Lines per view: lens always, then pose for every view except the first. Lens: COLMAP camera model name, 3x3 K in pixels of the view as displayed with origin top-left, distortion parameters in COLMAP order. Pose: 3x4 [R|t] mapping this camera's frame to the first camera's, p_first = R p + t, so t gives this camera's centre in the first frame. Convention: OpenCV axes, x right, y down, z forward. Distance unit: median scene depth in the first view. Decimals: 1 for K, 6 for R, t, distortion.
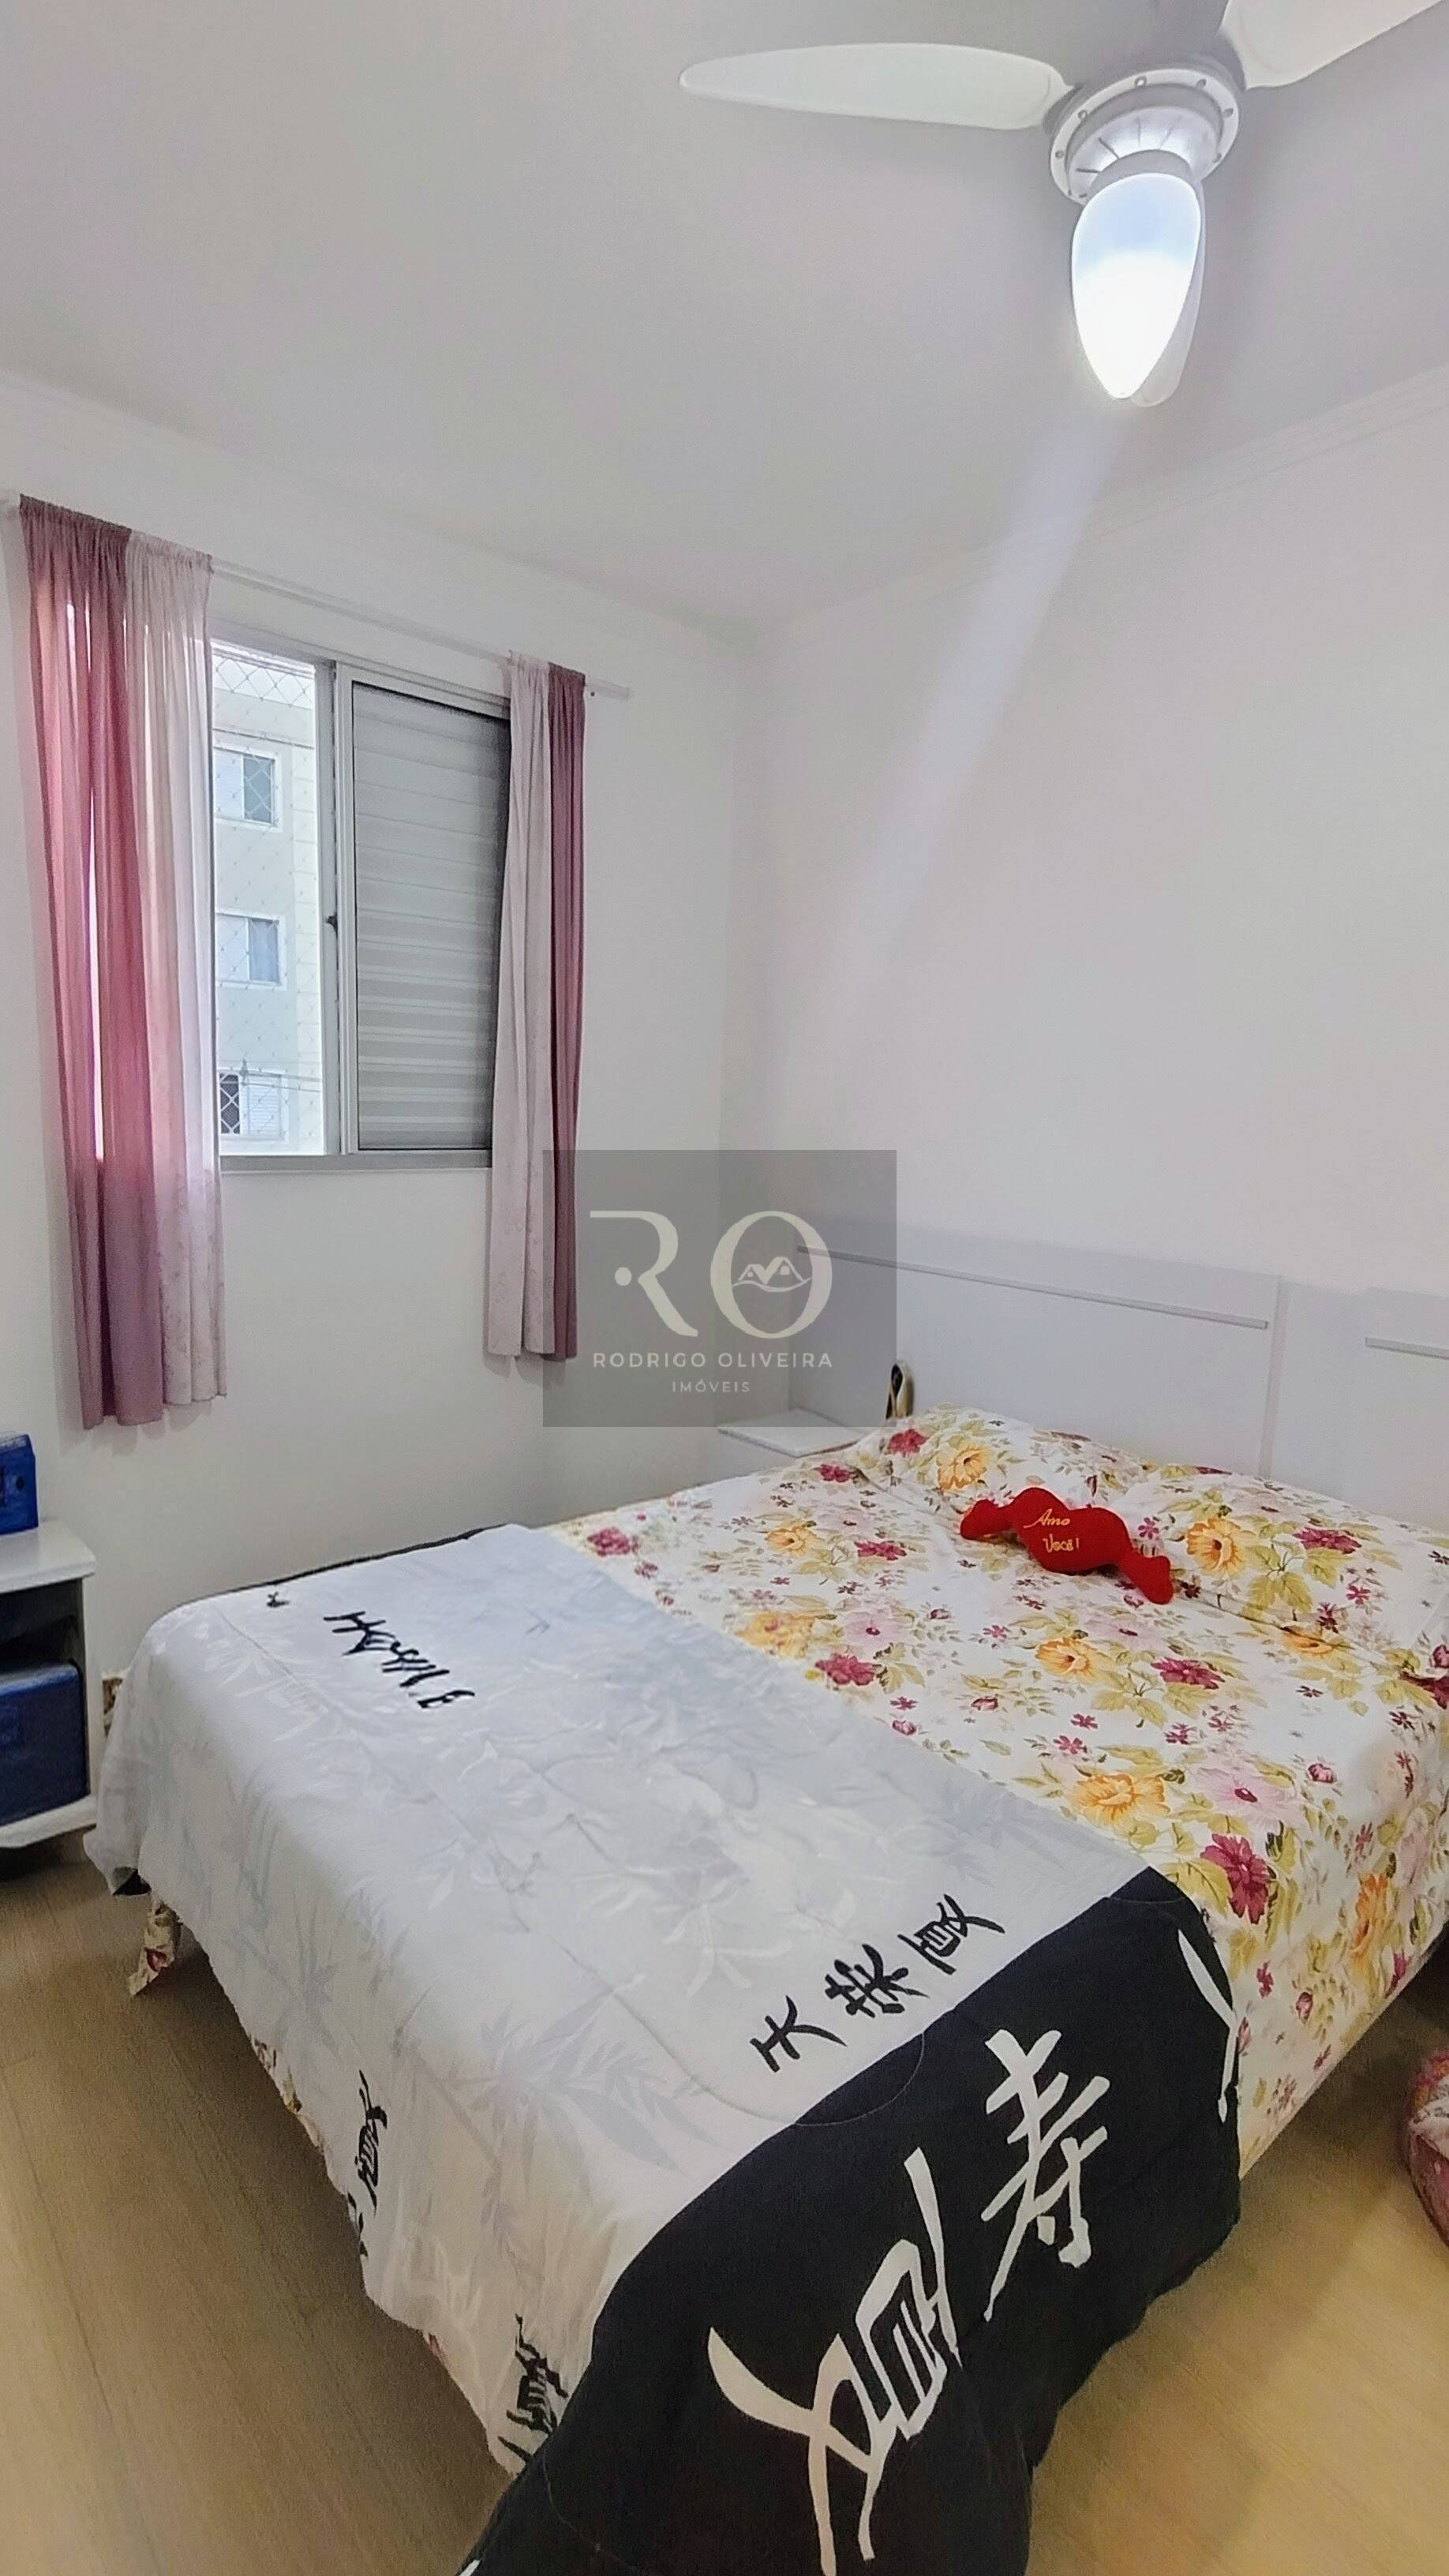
lens RADIAL K [[1172.5, 0, 718.3], [0, 1172.5, 1289.4], [0, 0, 1]] dist [-0.002317, 0.000058]
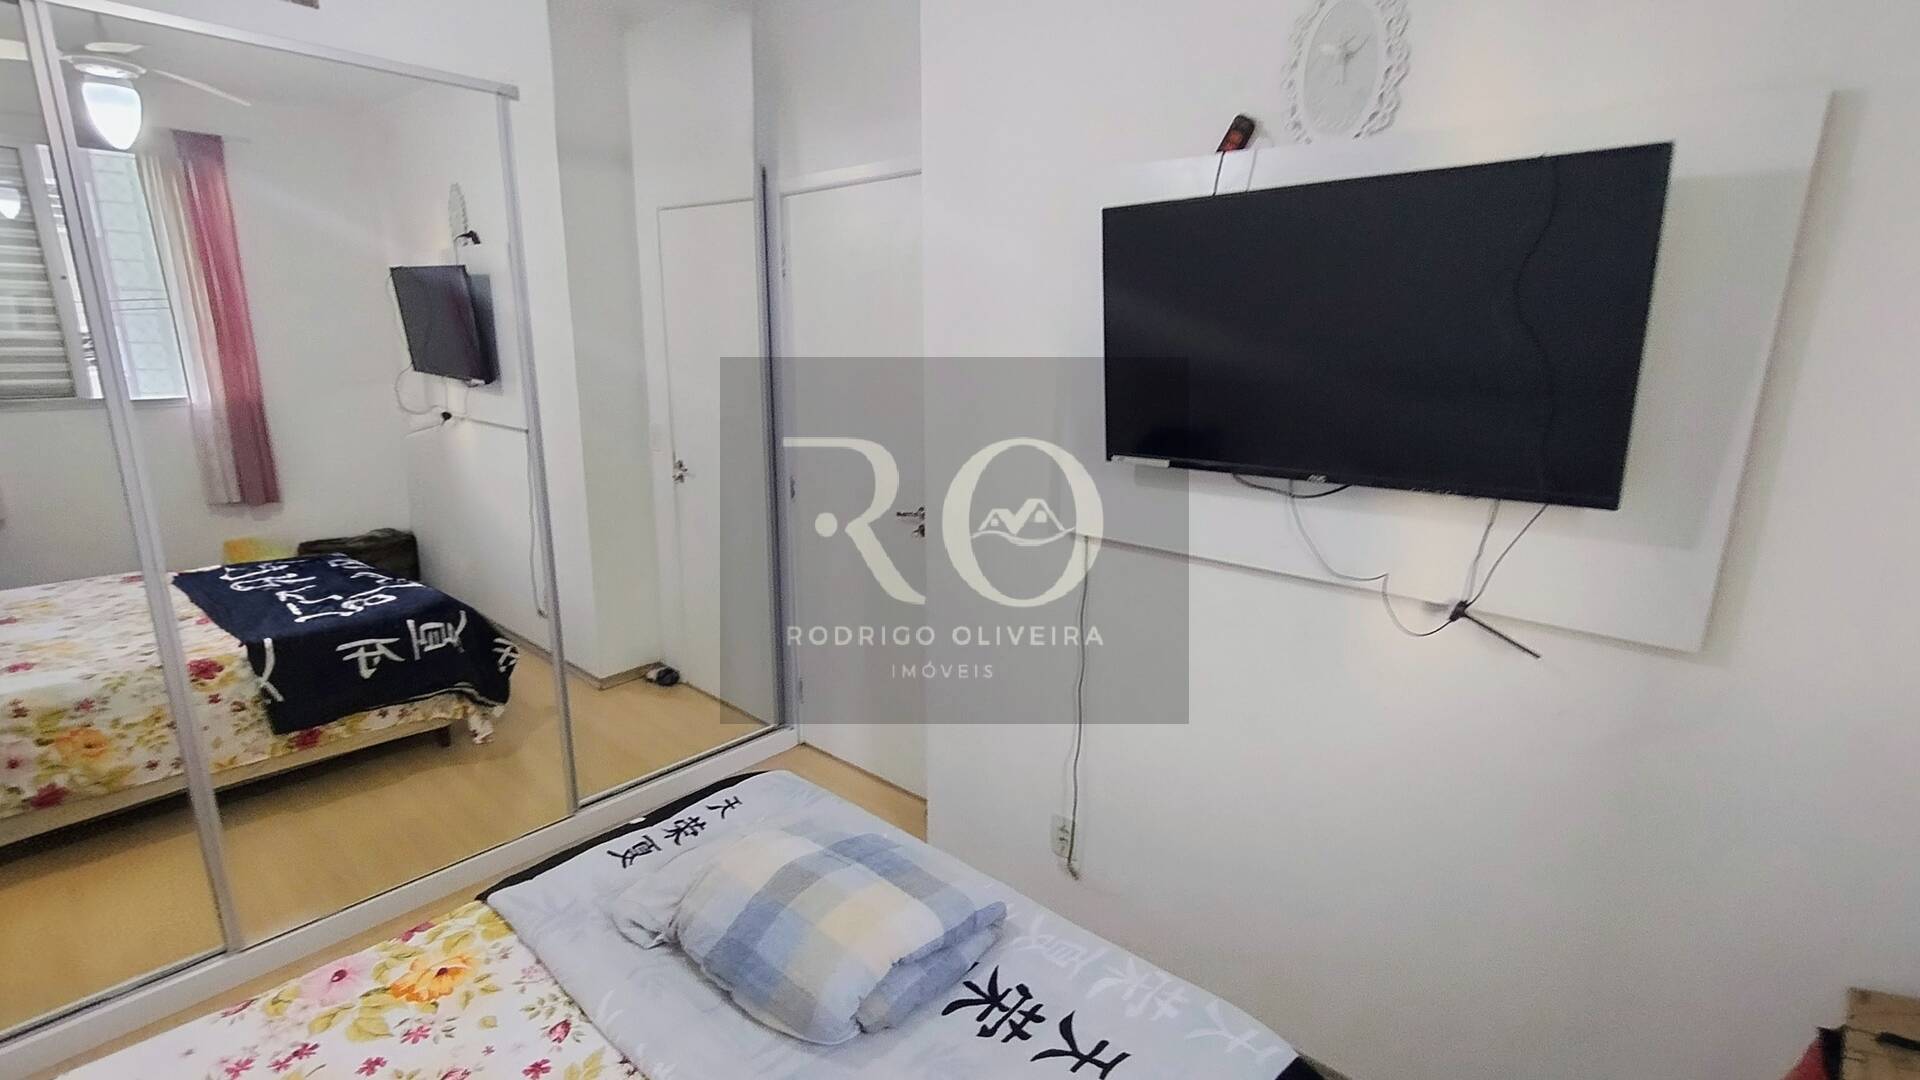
lens RADIAL K [[876.5, 0, 952.9], [0, 876.5, 548.0], [0, 0, 1]] dist [-0.004800, 0.004644]
pose [[-0.990132, 0.000877, -0.140132, -0.089261], [-0.053254, 0.922604, 0.382056, -0.351708], [0.129621, 0.385749, -0.913453, 1.405268]]
